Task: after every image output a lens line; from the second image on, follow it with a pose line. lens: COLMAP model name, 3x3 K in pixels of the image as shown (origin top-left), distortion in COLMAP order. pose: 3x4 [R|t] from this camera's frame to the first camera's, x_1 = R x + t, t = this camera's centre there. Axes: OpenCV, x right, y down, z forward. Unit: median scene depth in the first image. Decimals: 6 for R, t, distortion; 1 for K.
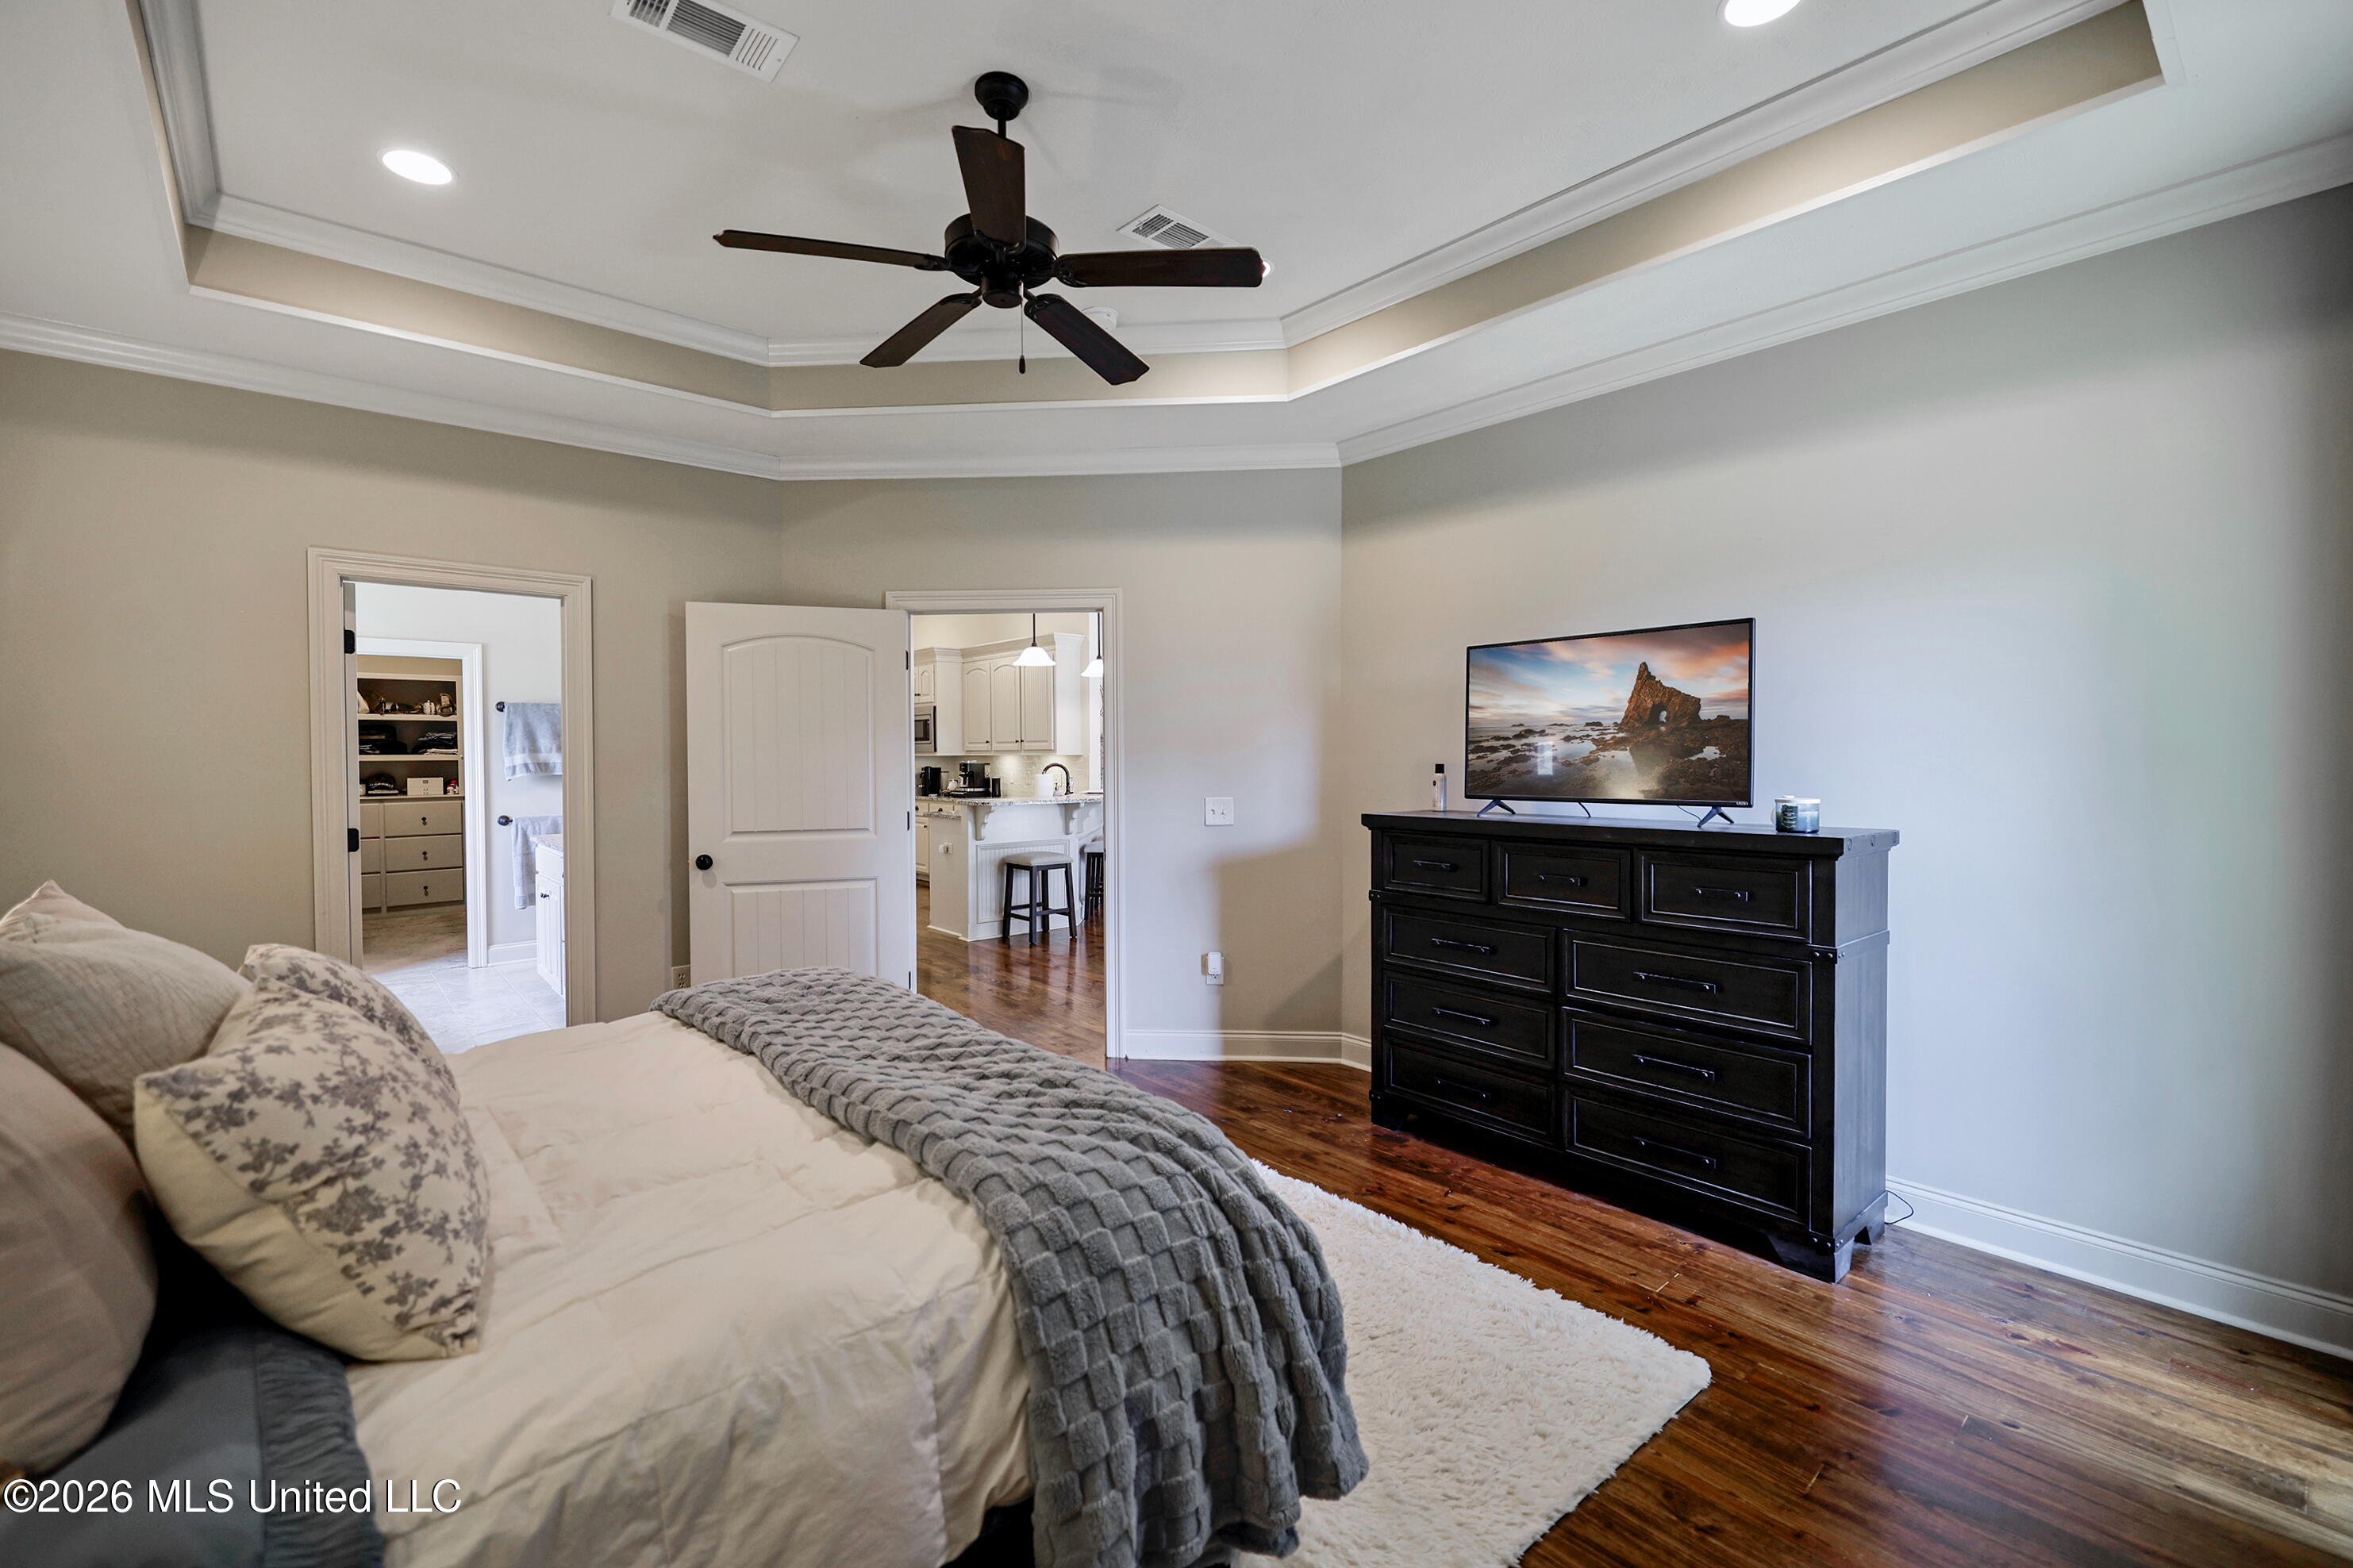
lens RADIAL K [[993.4, 0, 1162.9], [0, 993.4, 773.9], [0, 0, 1]] dist [0.002905, 0.000088]
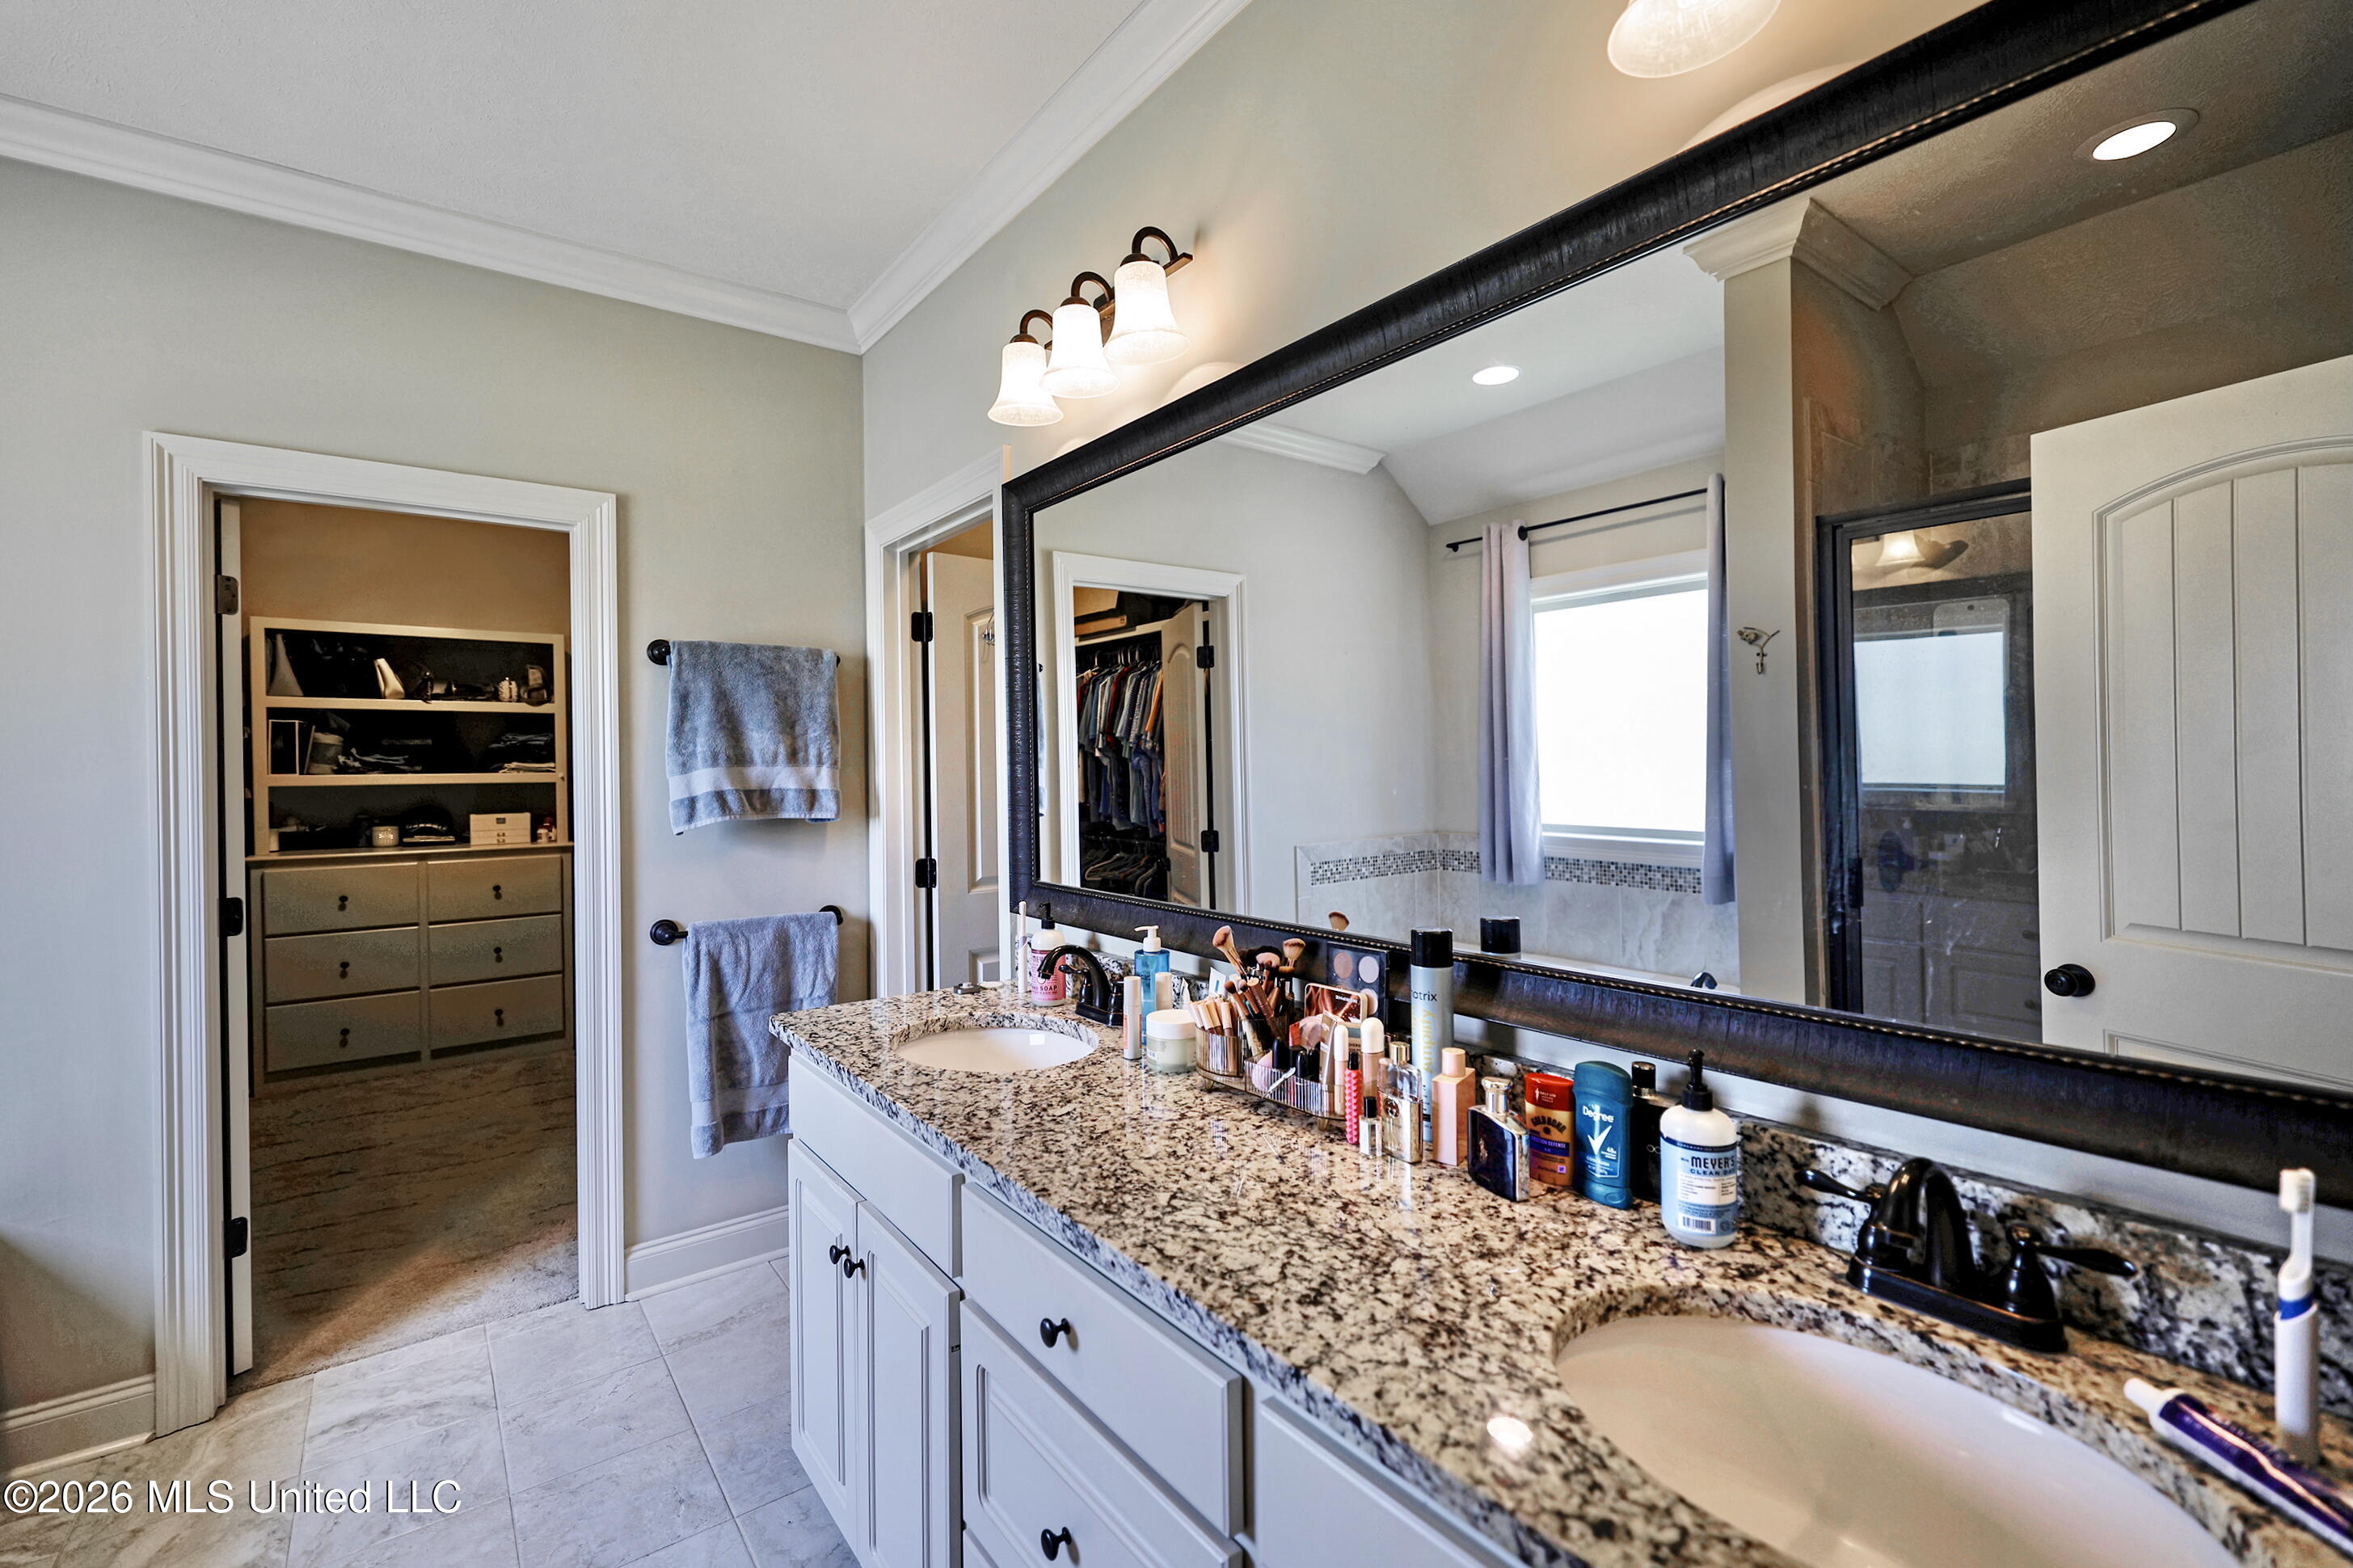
lens RADIAL K [[993.4, 0, 1162.9], [0, 993.4, 773.9], [0, 0, 1]] dist [0.002905, 0.000088]
pose [[0.997748, -0.005411, -0.066854, -0.416883], [0.004407, 0.999875, -0.015159, -0.010405], [0.066927, 0.014831, 0.997648, 0.586163]]
